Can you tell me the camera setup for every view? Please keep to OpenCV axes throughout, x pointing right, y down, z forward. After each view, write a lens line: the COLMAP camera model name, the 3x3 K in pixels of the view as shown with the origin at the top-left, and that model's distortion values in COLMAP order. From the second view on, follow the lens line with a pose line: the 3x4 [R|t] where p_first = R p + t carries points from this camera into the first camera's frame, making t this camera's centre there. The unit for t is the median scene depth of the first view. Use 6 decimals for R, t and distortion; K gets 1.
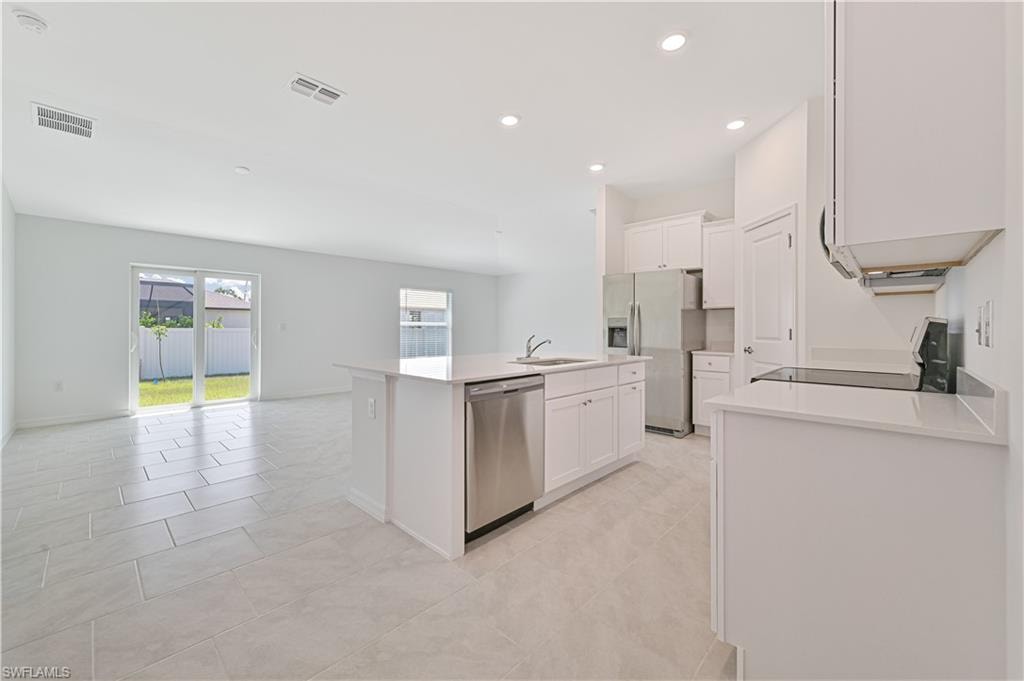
lens RADIAL K [[404.6, 0, 512.5], [0, 404.6, 331.1], [0, 0, 1]] dist [-0.000715, -0.000022]
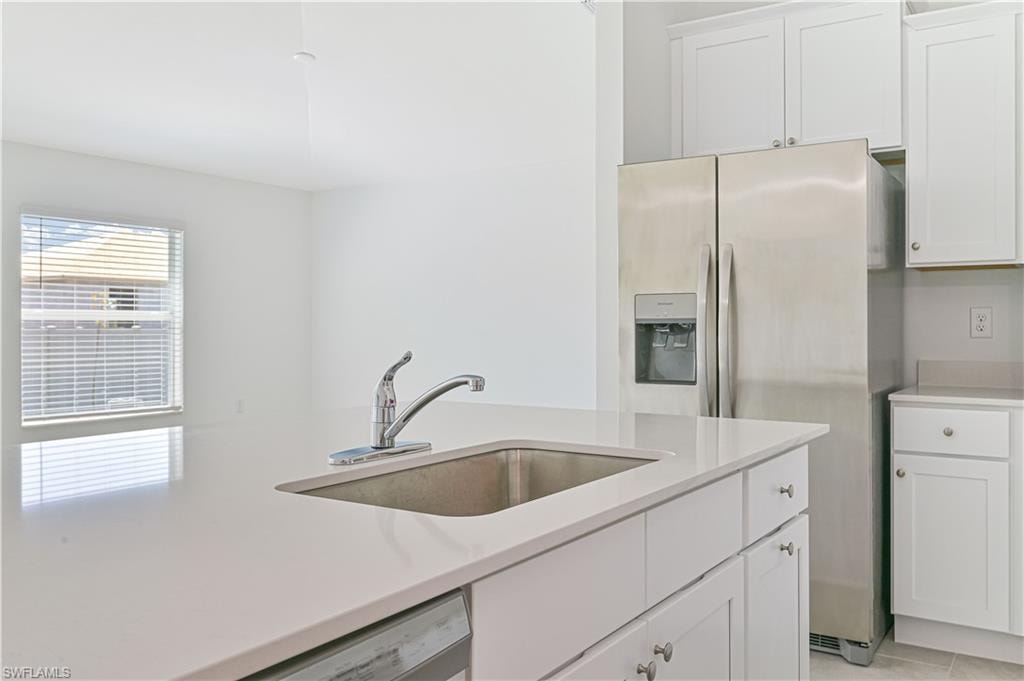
lens RADIAL K [[871.0, 0, 515.1], [0, 871.0, 311.7], [0, 0, 1]] dist [-0.014026, 0.007781]
pose [[0.984094, -0.001182, 0.177645, 0.016307], [0.005630, 0.999683, -0.024537, -0.001290], [-0.177559, 0.025147, 0.983789, 0.329356]]
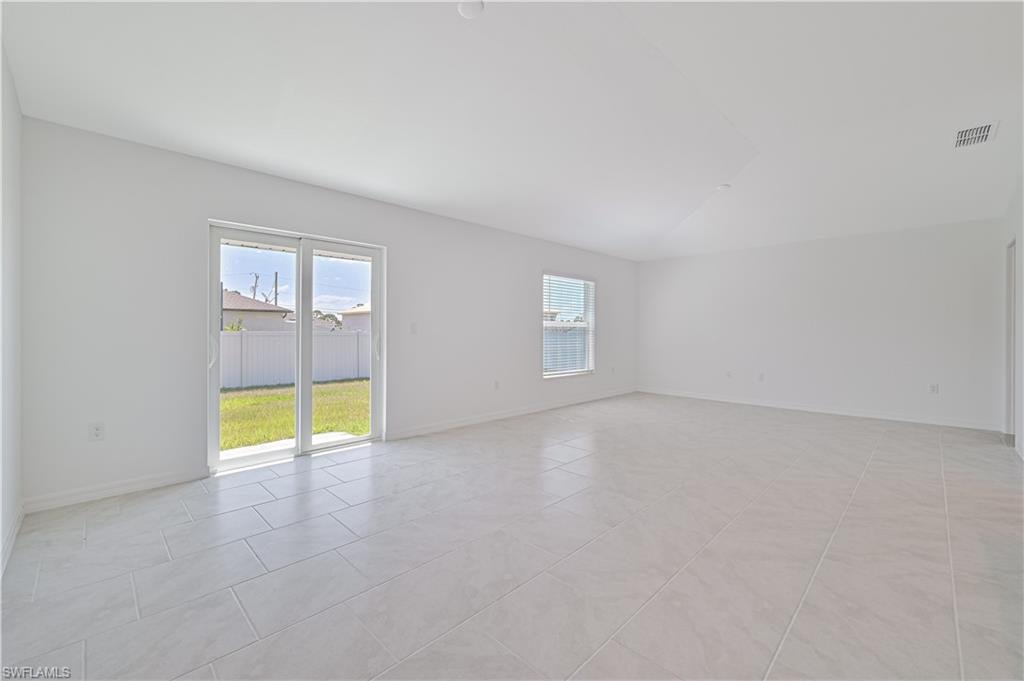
lens RADIAL K [[422.5, 0, 513.0], [0, 422.5, 337.1], [0, 0, 1]] dist [0.001710, 0.000320]
pose [[0.999690, 0.001451, -0.024850, -0.553183], [-0.001339, 0.999989, 0.004525, 0.002133], [0.024856, -0.004491, 0.999681, 0.445259]]
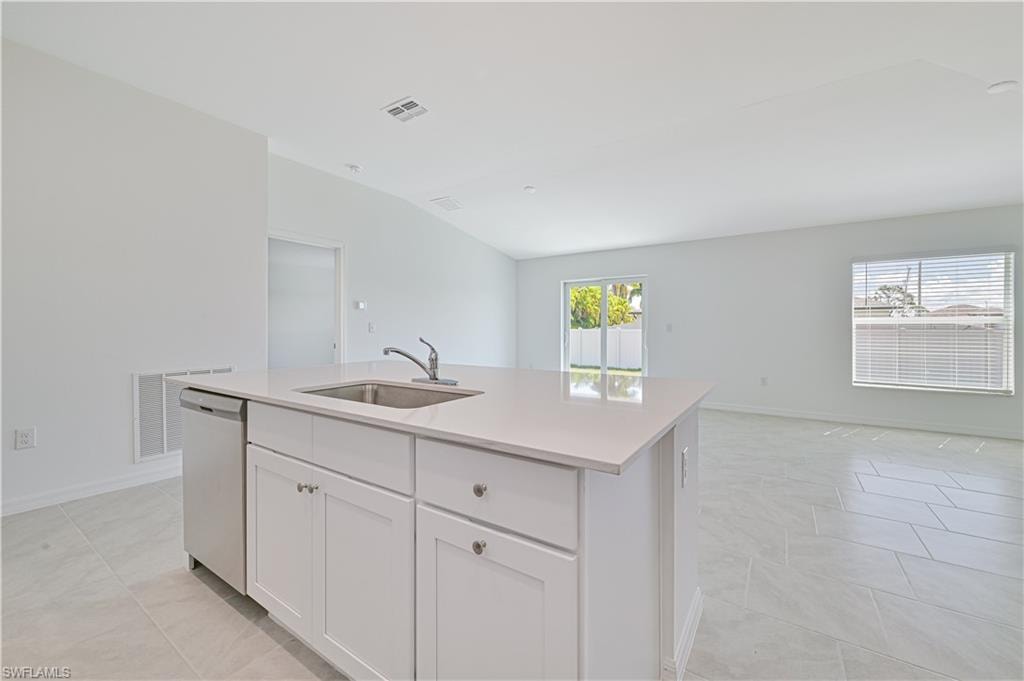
lens RADIAL K [[404.6, 0, 517.0], [0, 404.6, 330.6], [0, 0, 1]] dist [-0.000715, -0.000022]
pose [[0.175116, 0.001035, -0.984547, 0.411714], [-0.009192, 0.999958, -0.000584, 0.000394], [0.984505, 0.009153, 0.175118, 0.705684]]
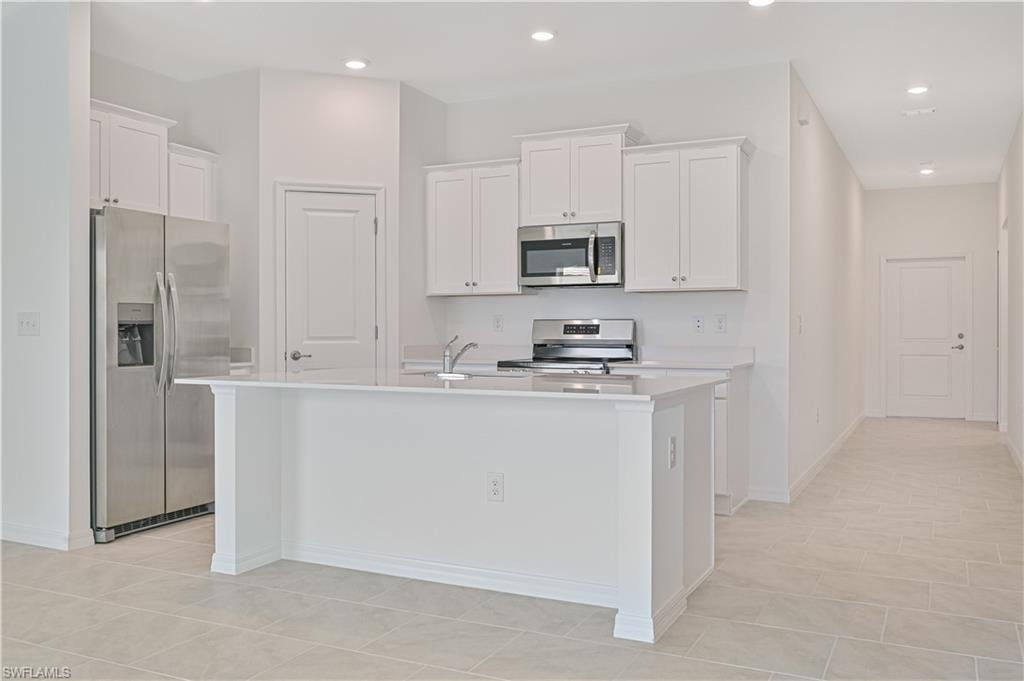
lens RADIAL K [[871.0, 0, 510.0], [0, 871.0, 336.0], [0, 0, 1]] dist [-0.014026, 0.007781]
pose [[-0.301627, -0.009392, 0.953380, -0.831818], [0.009893, 0.999867, 0.012980, -0.003635], [-0.953375, 0.013347, -0.301494, 0.892358]]
